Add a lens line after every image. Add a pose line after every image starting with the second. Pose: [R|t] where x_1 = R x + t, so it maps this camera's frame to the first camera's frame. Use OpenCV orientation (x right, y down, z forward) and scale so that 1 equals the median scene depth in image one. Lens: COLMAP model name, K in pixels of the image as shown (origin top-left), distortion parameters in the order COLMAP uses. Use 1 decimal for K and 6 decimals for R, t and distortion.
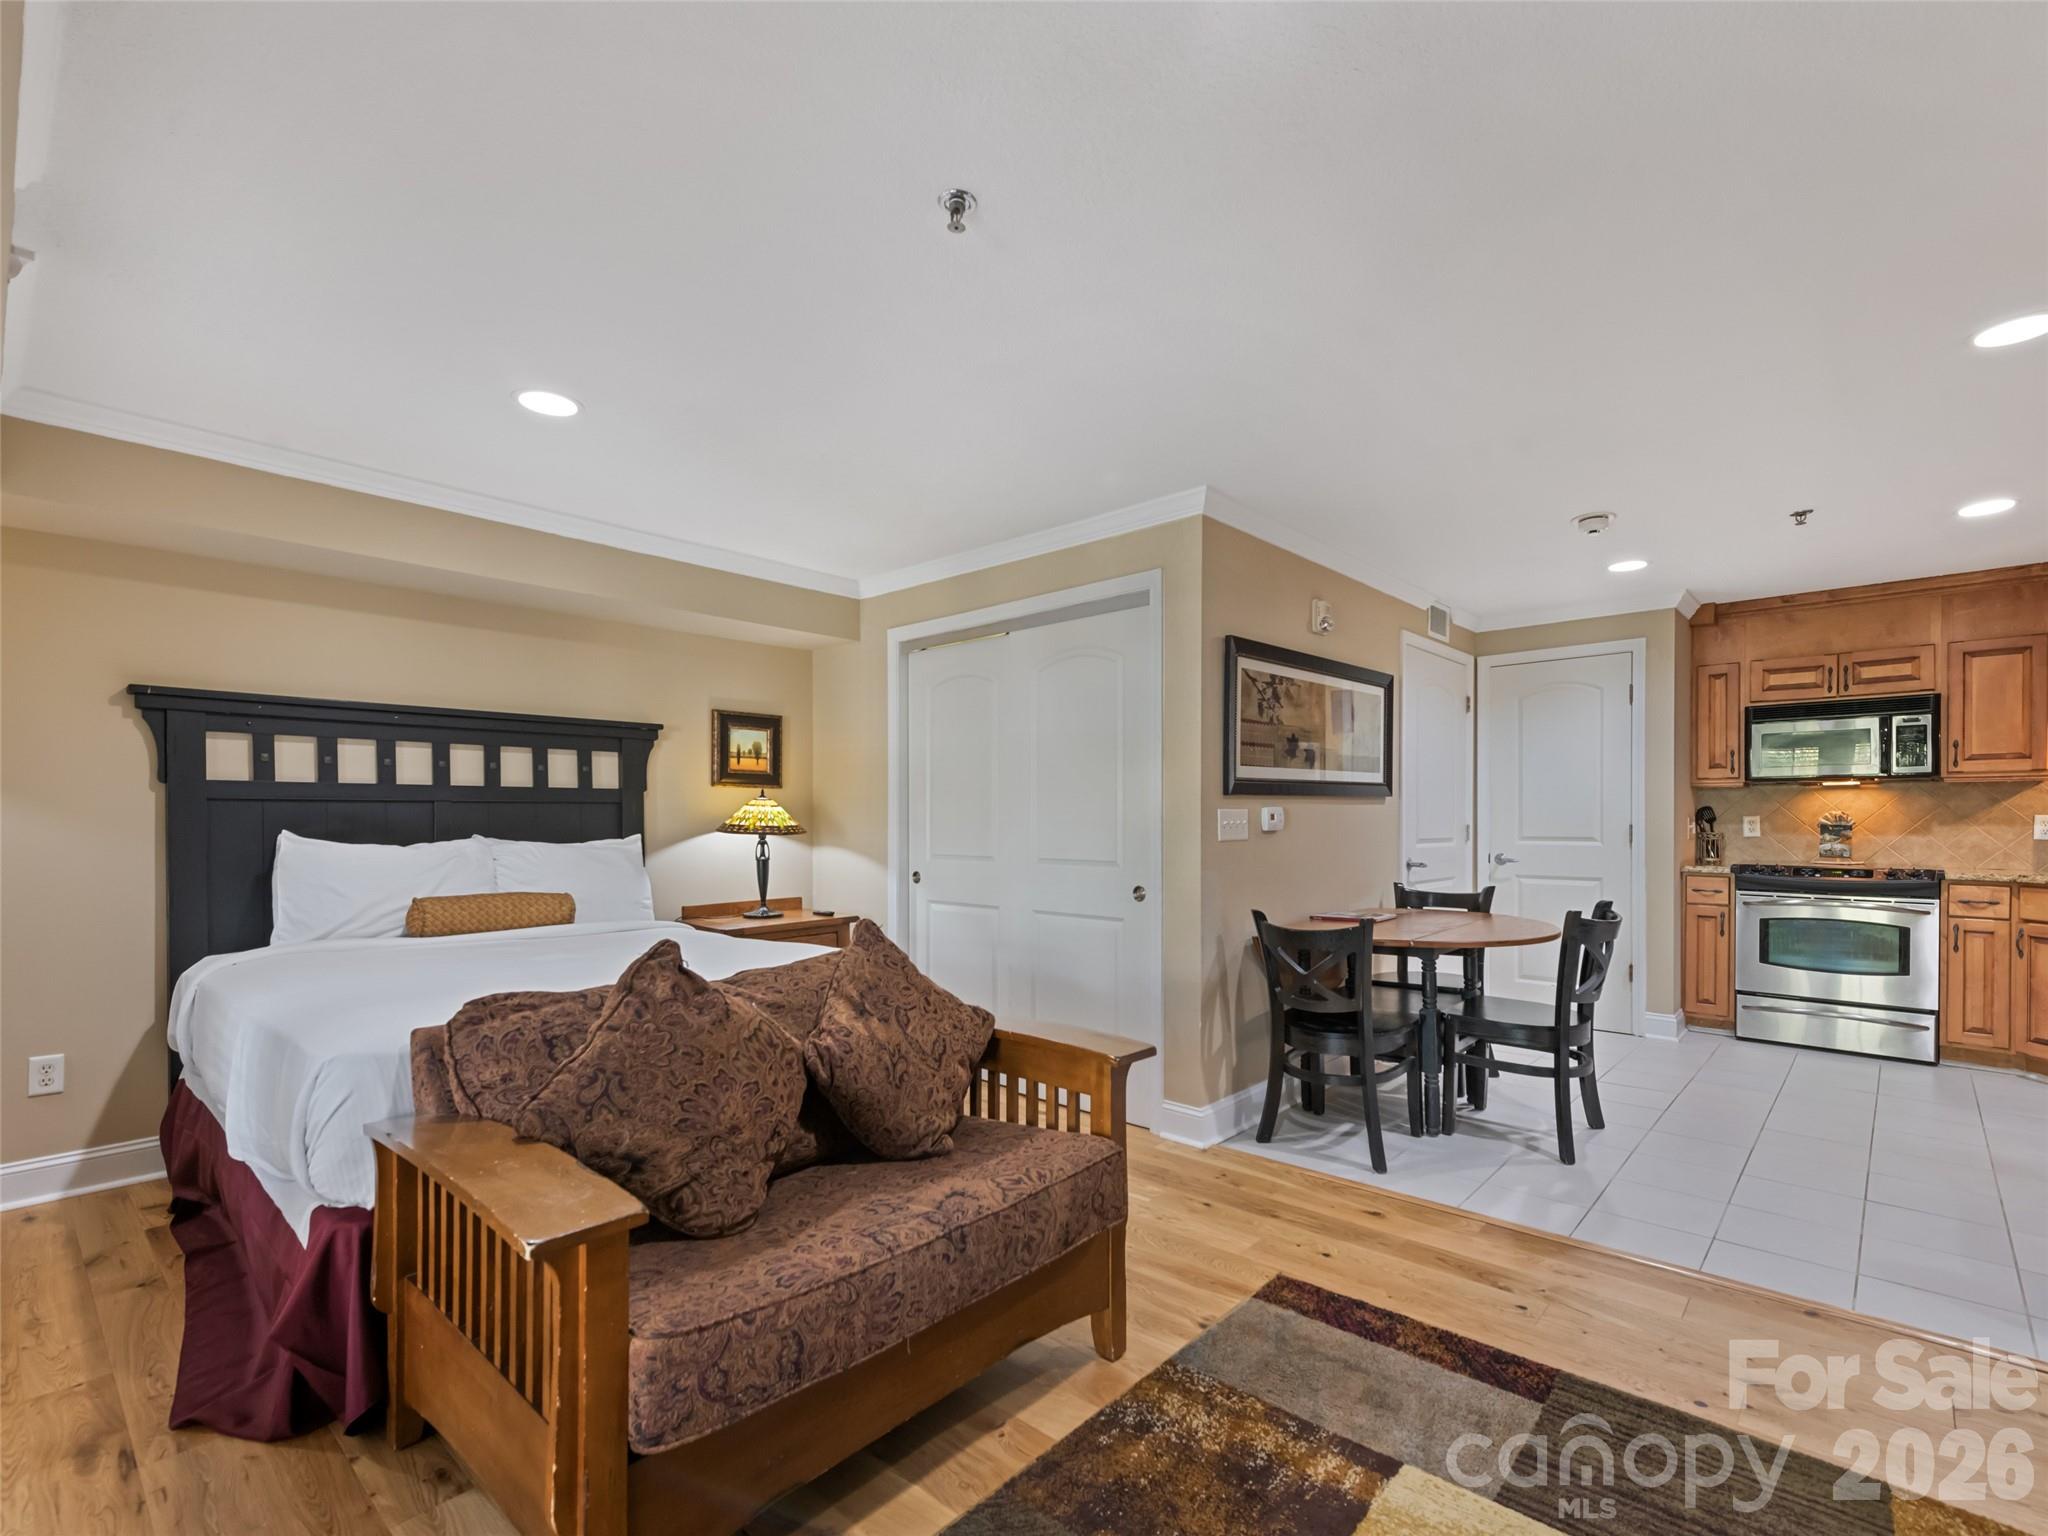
lens RADIAL K [[952.1, 0, 1031.8], [0, 952.1, 820.4], [0, 0, 1]] dist [0.012275, -0.004350]
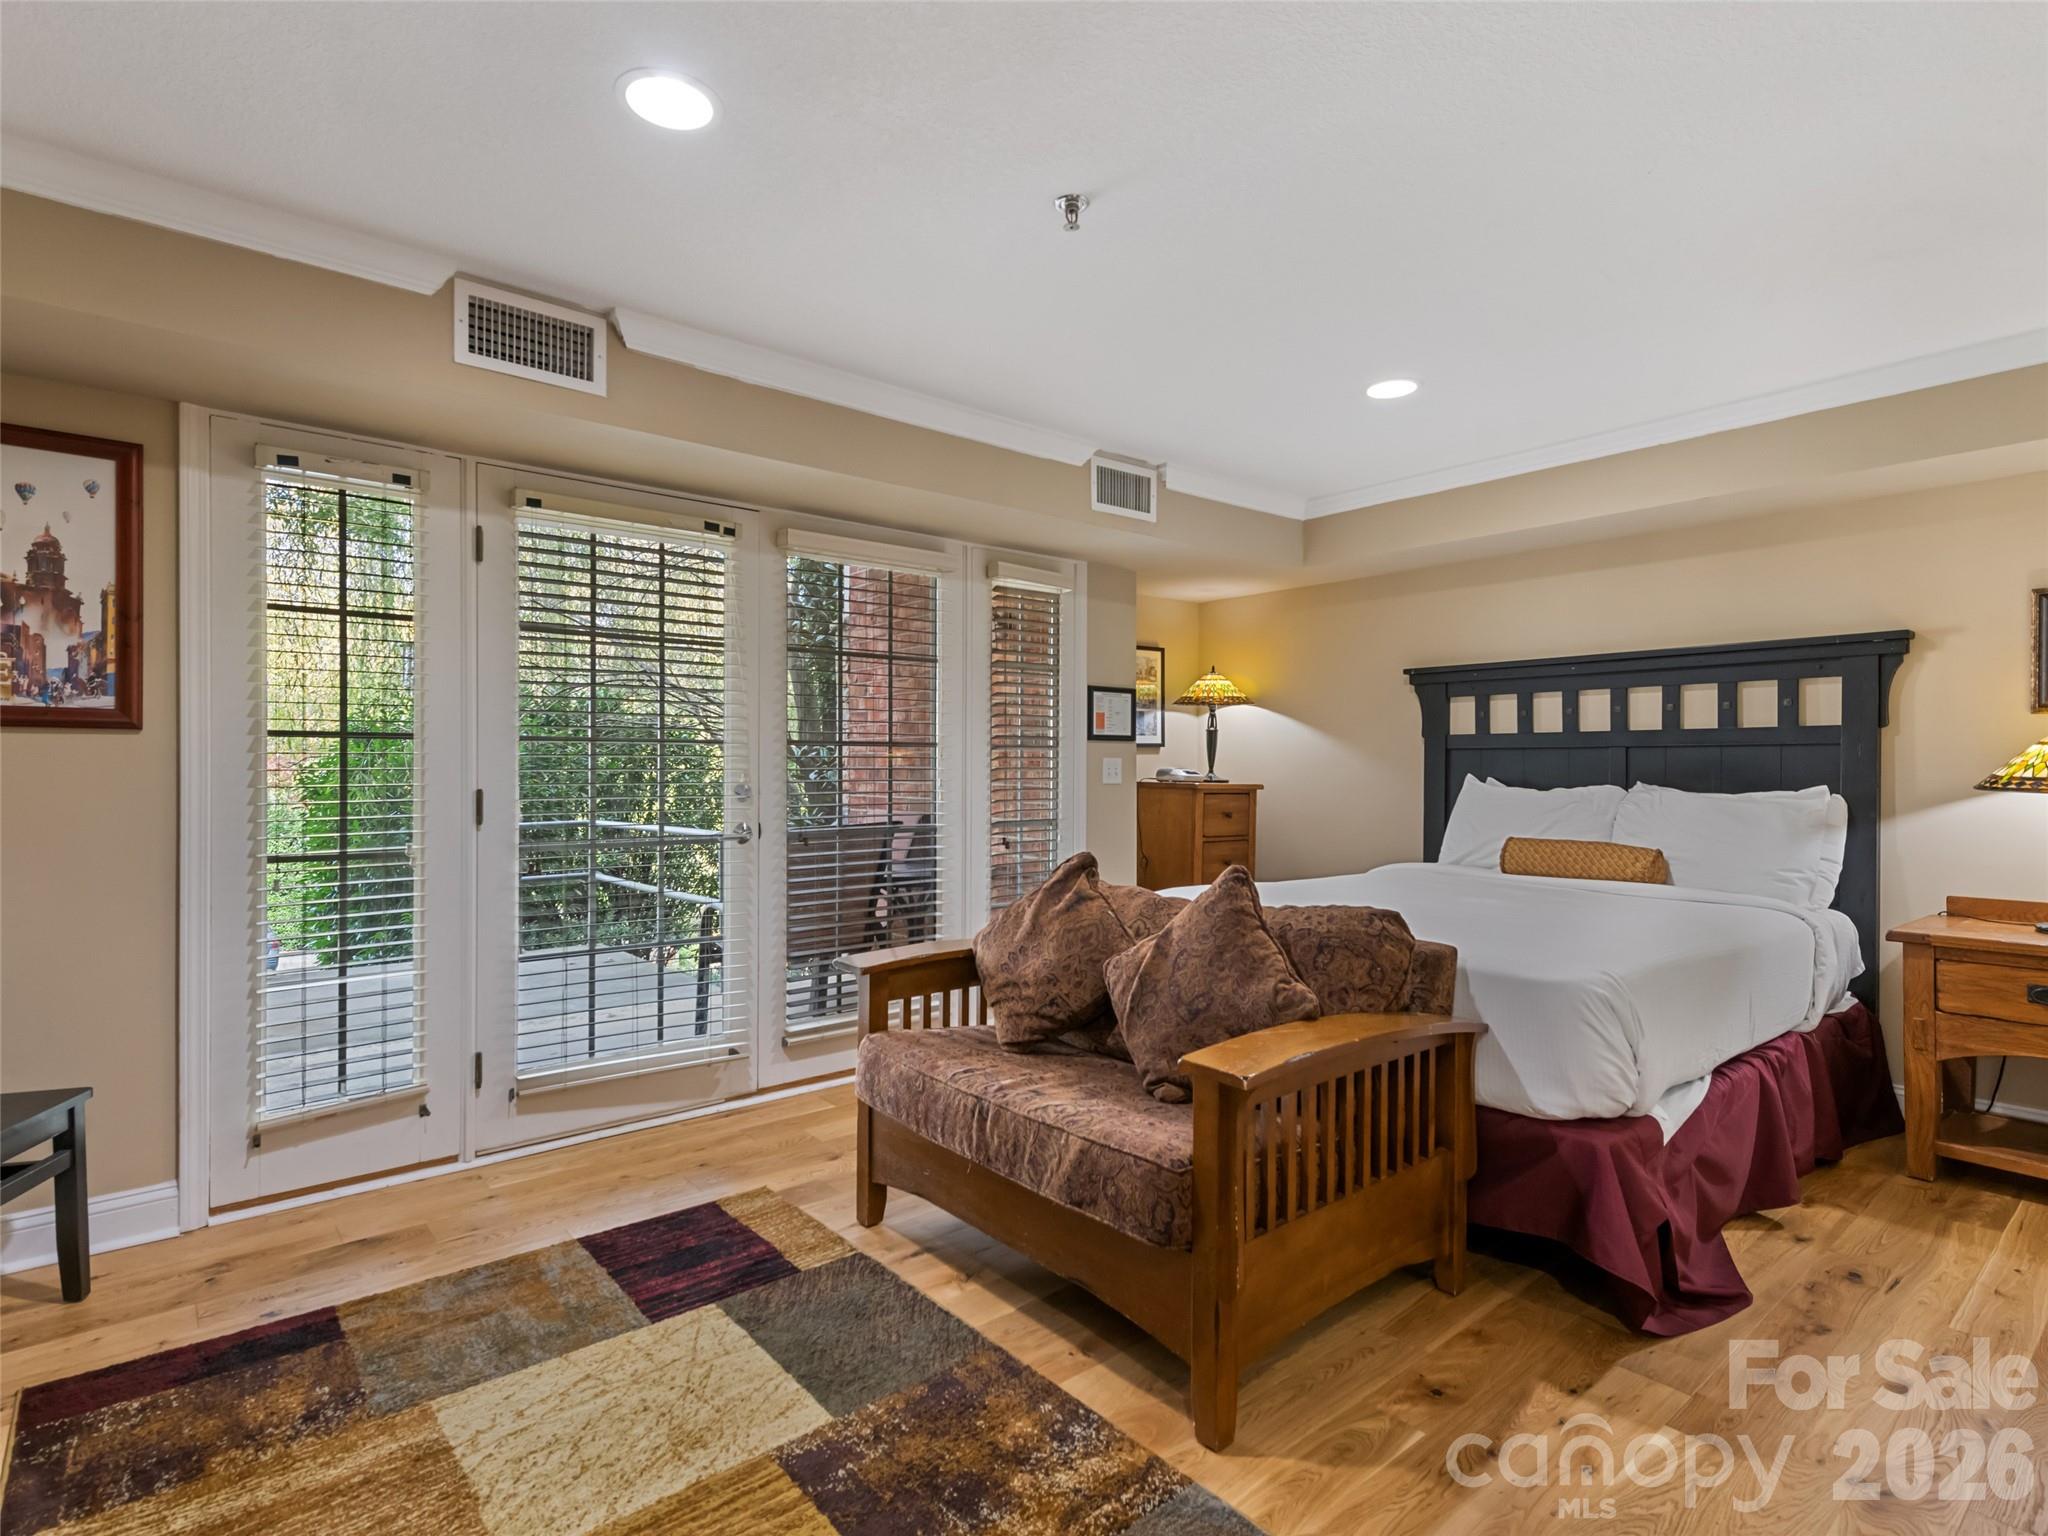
lens RADIAL K [[1050.5, 0, 1024.1], [0, 1050.5, 766.4], [0, 0, 1]] dist [0.012092, -0.000247]
pose [[-0.147458, 0.002094, -0.989066, 0.448835], [-0.002915, 0.999992, 0.002552, -0.001005], [0.989064, 0.003260, -0.147451, 0.449297]]
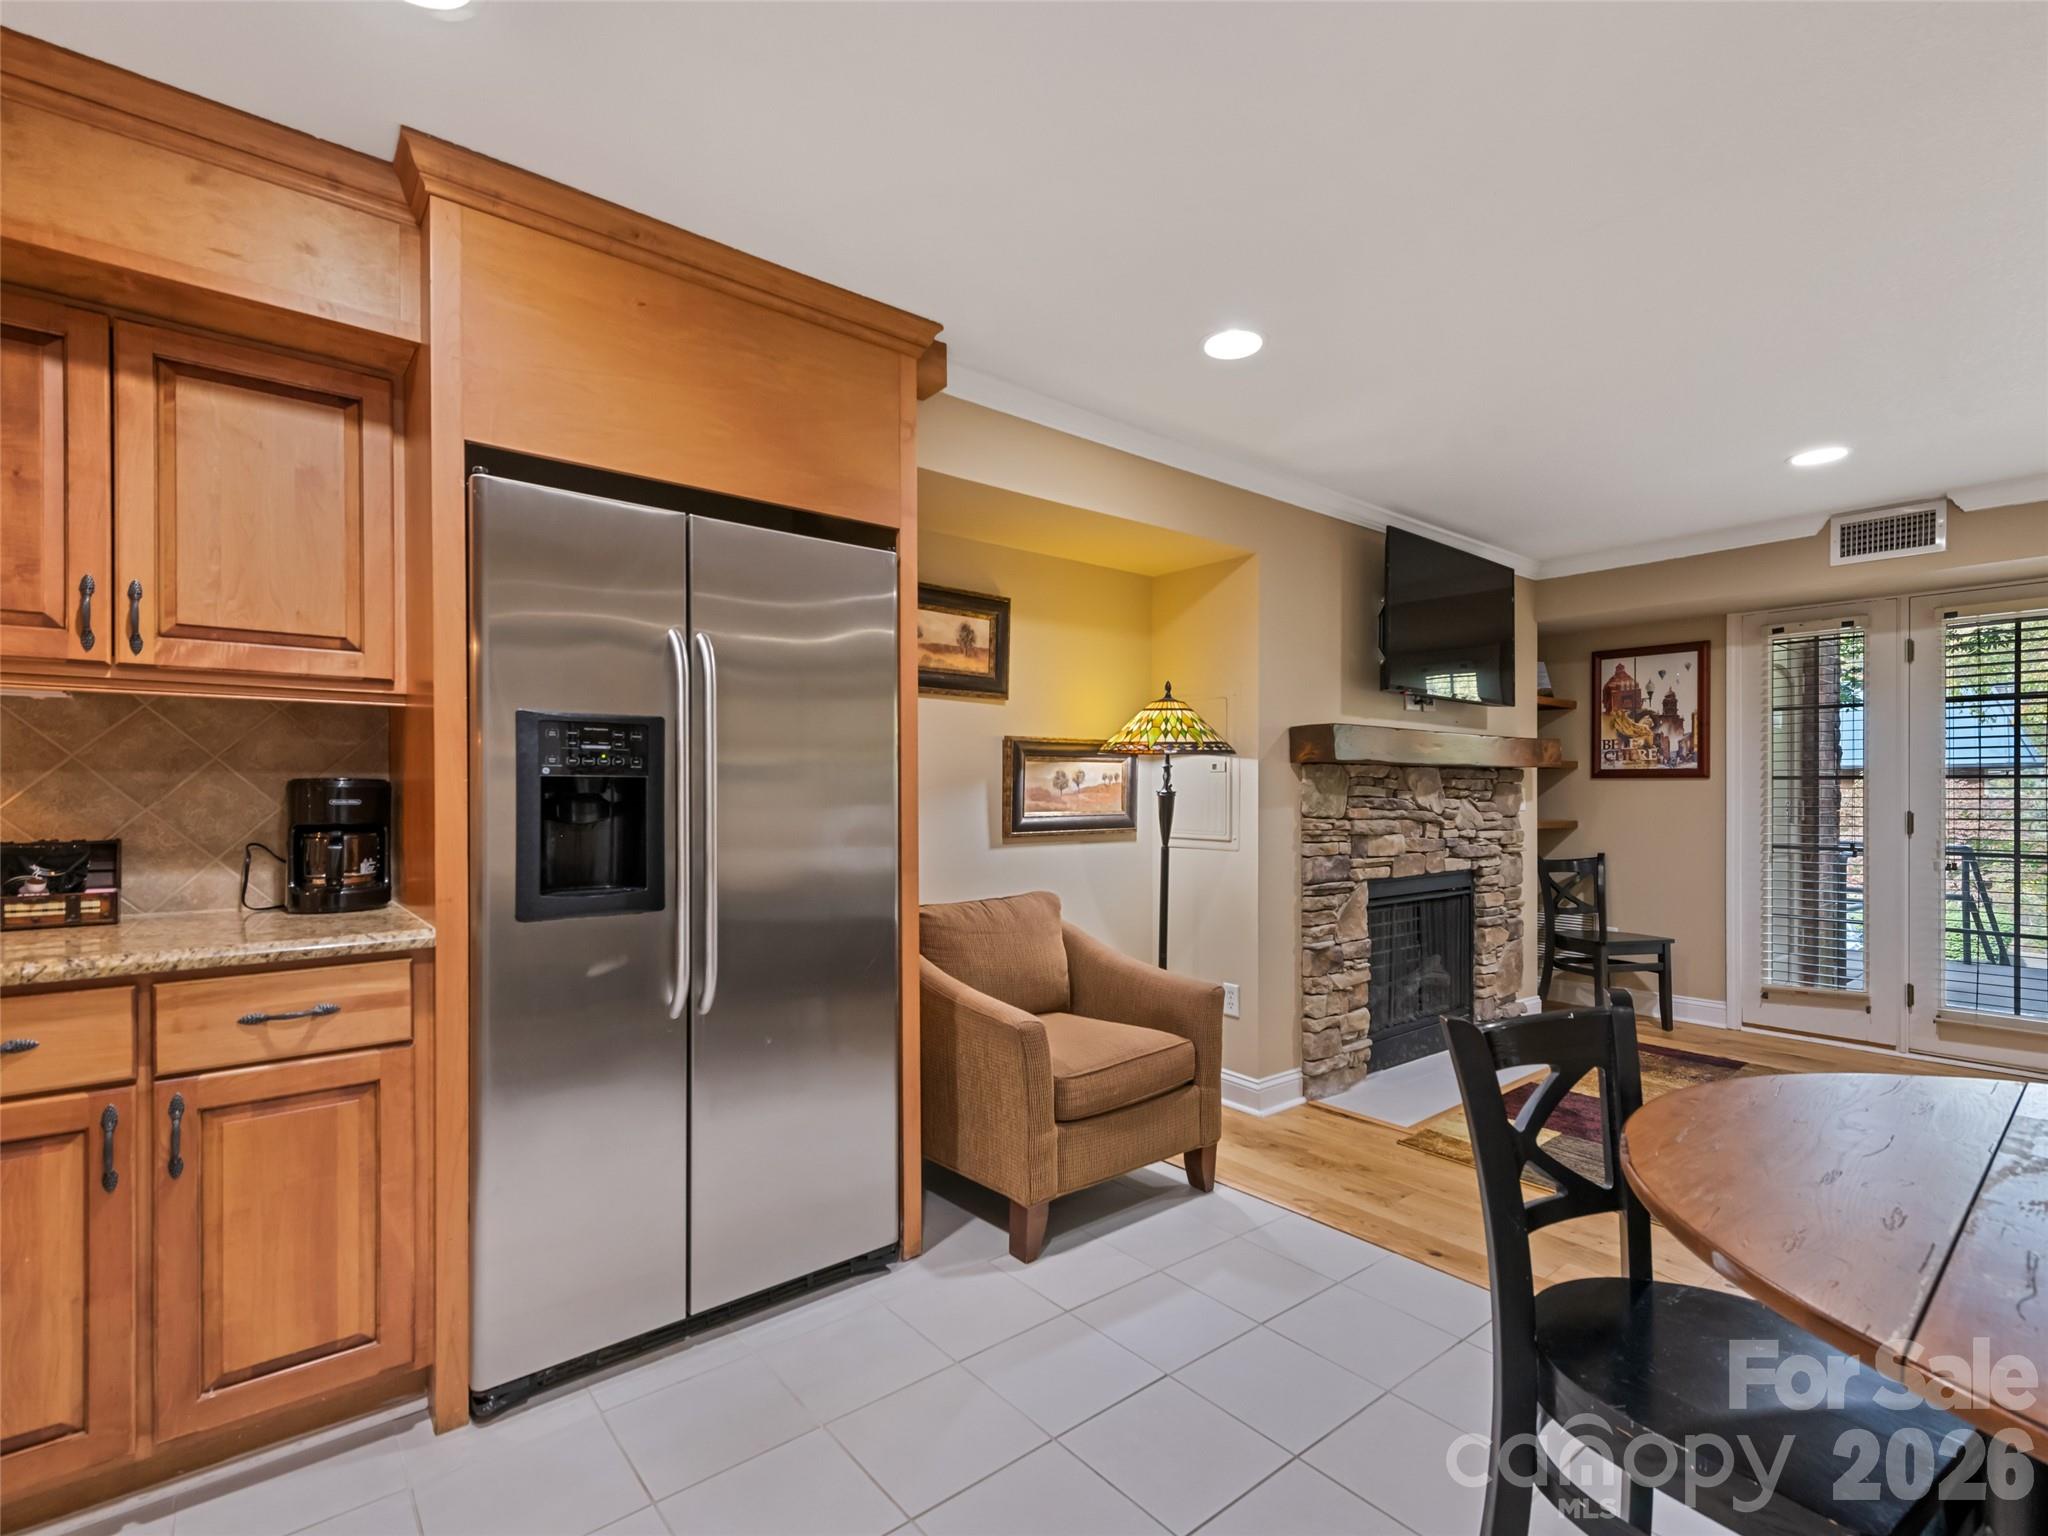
lens RADIAL K [[980.3, 0, 1015.6], [0, 980.3, 792.3], [0, 0, 1]] dist [0.008345, 0.000301]
pose [[-0.989716, -0.000351, 0.143044, 0.560384], [-0.000264, 1.000000, 0.000627, -0.002435], [-0.143044, 0.000583, -0.989716, 1.084449]]
